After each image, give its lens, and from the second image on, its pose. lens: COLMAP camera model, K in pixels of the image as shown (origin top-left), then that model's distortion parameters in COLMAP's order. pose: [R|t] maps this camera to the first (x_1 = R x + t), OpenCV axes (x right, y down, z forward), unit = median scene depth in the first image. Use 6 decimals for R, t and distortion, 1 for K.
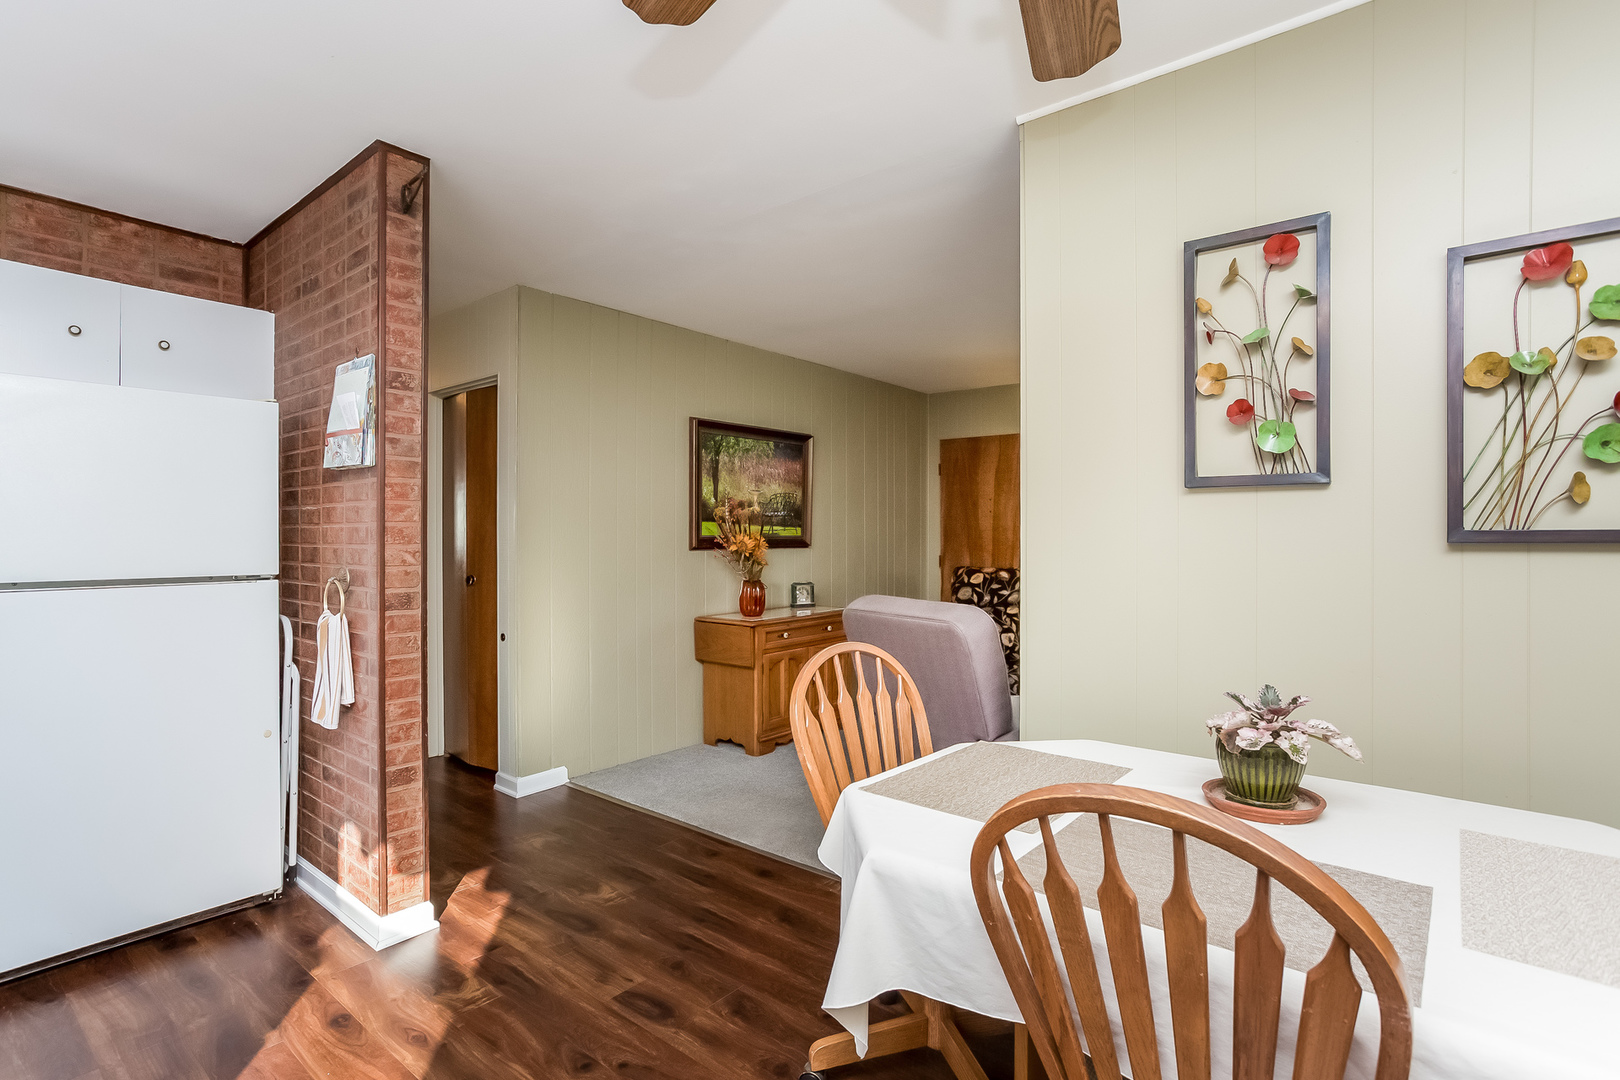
lens RADIAL K [[787.4, 0, 805.5], [0, 787.4, 535.7], [0, 0, 1]] dist [-0.053550, 0.032361]
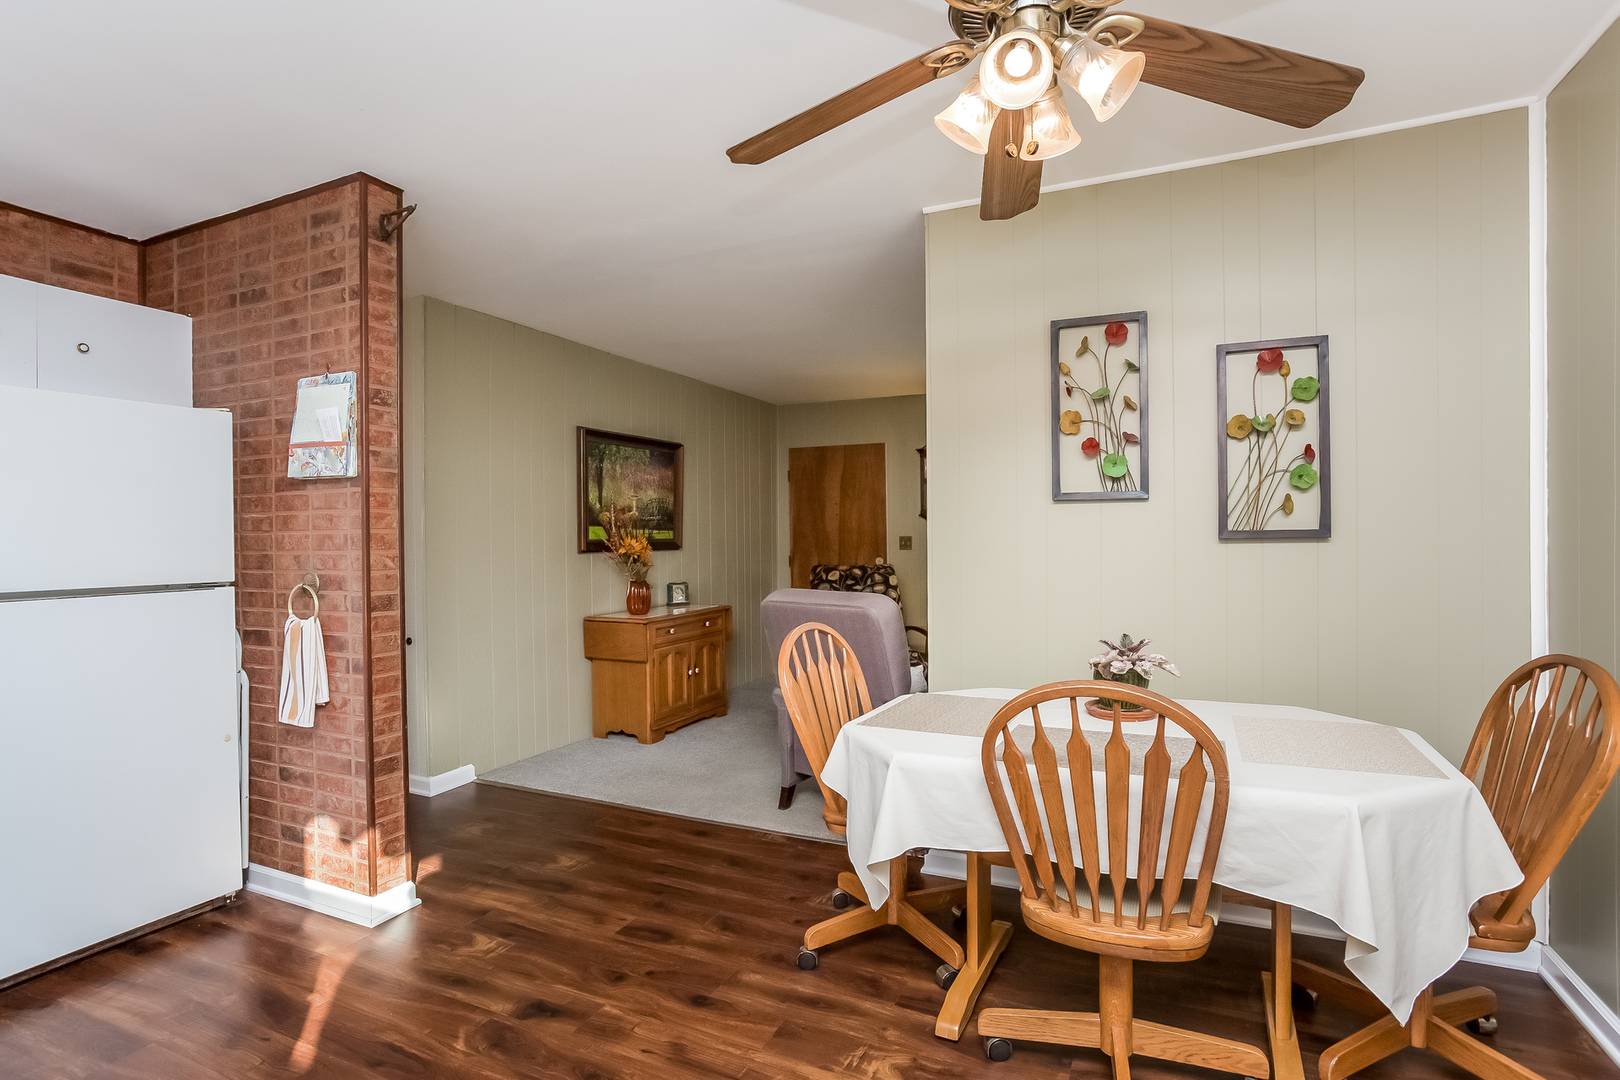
lens RADIAL K [[804.7, 0, 806.0], [0, 804.7, 543.3], [0, 0, 1]] dist [-0.060436, 0.032488]
pose [[0.967980, -0.011176, 0.250780, -0.221751], [0.009512, 0.999924, 0.007847, -0.001123], [-0.250849, -0.005211, 0.968012, -0.197130]]
